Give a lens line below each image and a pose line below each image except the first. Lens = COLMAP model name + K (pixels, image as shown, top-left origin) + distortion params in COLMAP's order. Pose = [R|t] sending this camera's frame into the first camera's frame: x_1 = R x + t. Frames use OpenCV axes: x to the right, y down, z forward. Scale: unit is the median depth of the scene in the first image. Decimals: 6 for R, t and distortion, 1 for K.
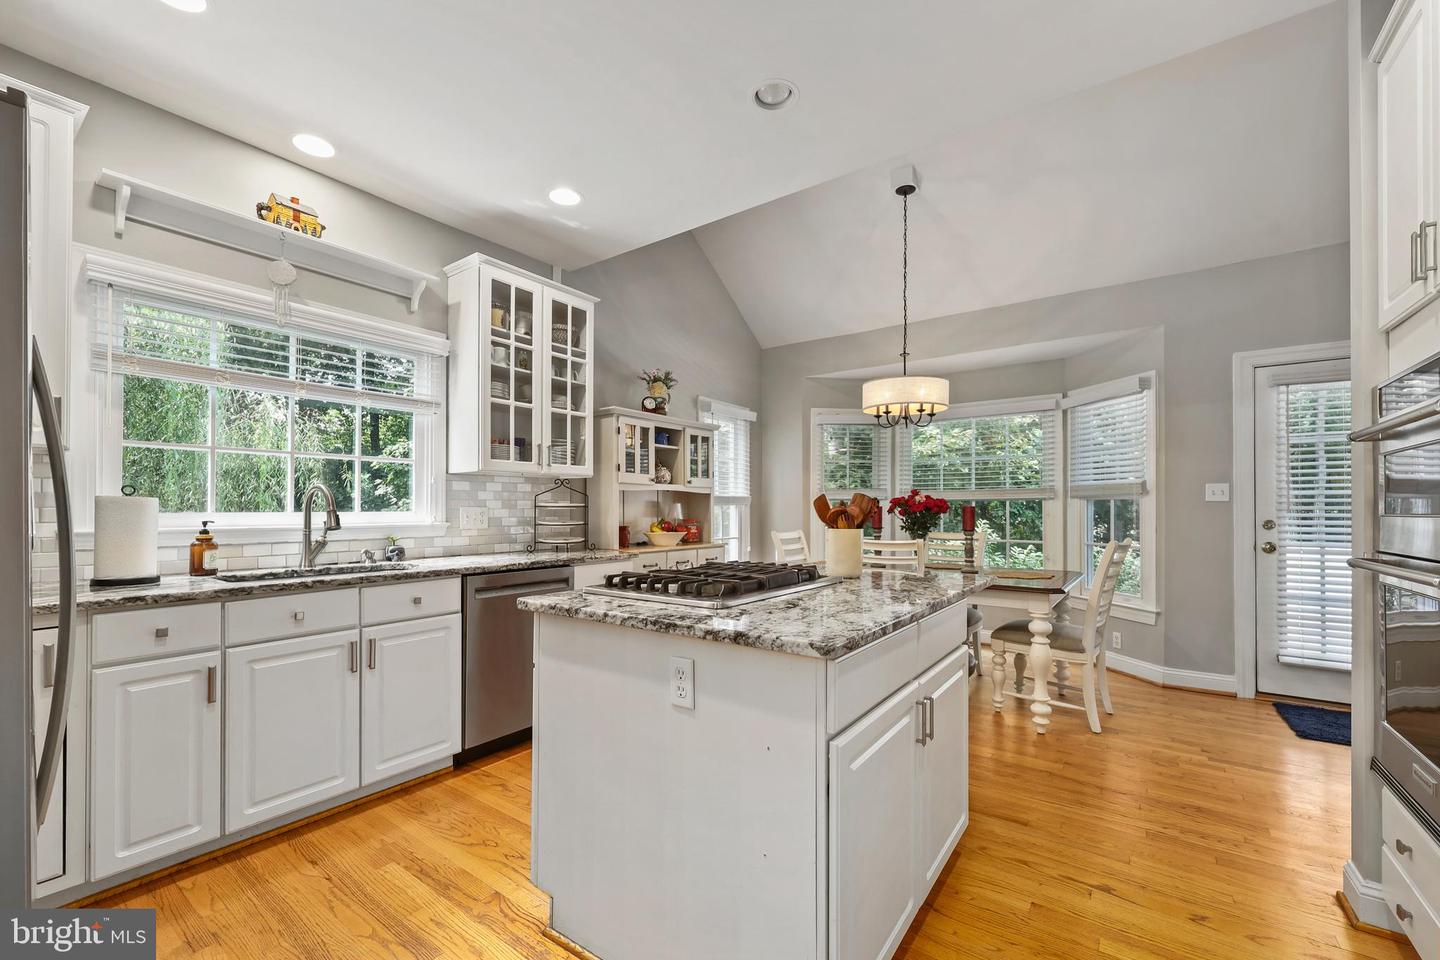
lens RADIAL K [[592.2, 0, 745.7], [0, 592.2, 506.2], [0, 0, 1]] dist [-0.001037, 0.000006]
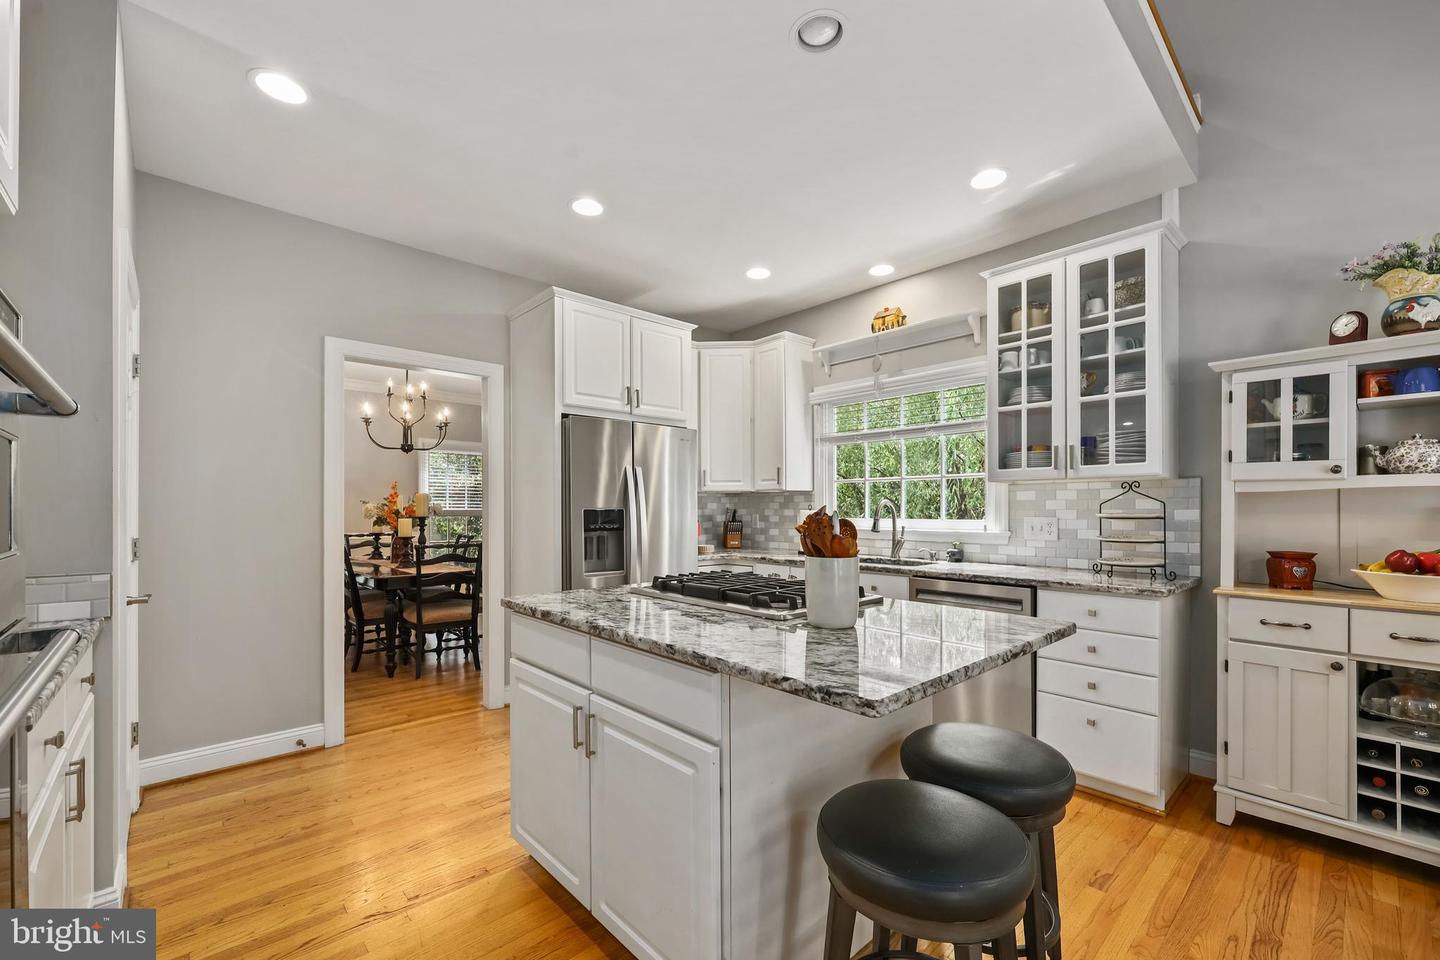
lens RADIAL K [[592.2, 0, 726.8], [0, 592.2, 509.9], [0, 0, 1]] dist [-0.001037, 0.000006]
pose [[-0.217493, -0.003487, -0.976056, 0.608041], [-0.000101, 0.999994, -0.003550, -0.007354], [0.976062, -0.000674, -0.217492, 0.732710]]
